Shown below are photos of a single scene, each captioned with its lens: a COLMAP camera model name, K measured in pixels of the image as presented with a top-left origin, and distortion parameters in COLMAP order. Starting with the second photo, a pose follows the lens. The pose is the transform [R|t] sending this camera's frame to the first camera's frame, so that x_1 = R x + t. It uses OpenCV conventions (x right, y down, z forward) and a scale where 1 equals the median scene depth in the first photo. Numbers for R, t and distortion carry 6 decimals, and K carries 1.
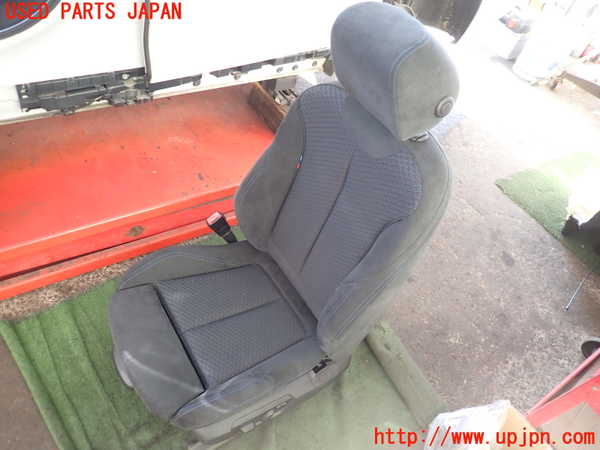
lens RADIAL K [[446.4, 0, 296.4], [0, 446.4, 226.5], [0, 0, 1]] dist [0.010513, -0.001051]
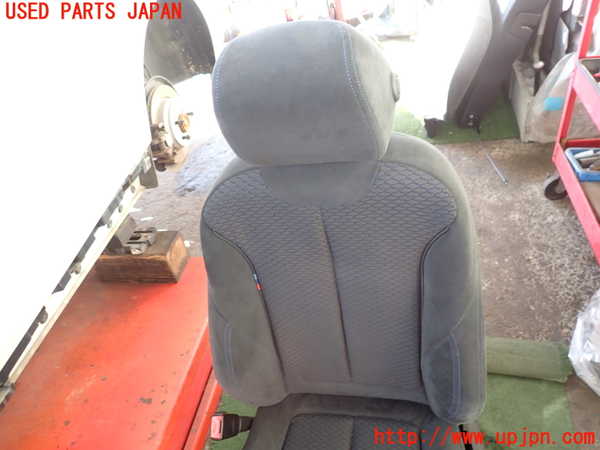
lens RADIAL K [[446.4, 0, 296.4], [0, 446.4, 226.5], [0, 0, 1]] dist [0.010513, -0.001051]
pose [[0.629090, -0.708230, 0.320399, -0.101651], [0.743405, 0.668593, 0.018257, -0.139949], [-0.227147, 0.226701, 0.947107, 0.217701]]
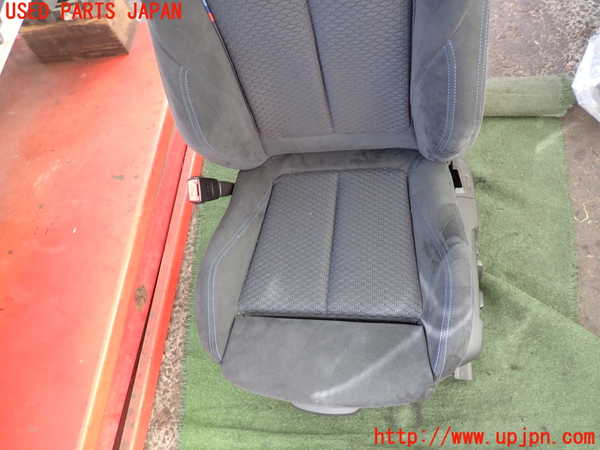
lens RADIAL K [[446.4, 0, 296.4], [0, 446.4, 226.5], [0, 0, 1]] dist [0.010513, -0.001051]
pose [[0.550585, -0.834778, 0.001482, -0.138154], [0.796861, 0.526105, 0.297029, -0.062397], [-0.248733, -0.162358, 0.954867, 0.297825]]
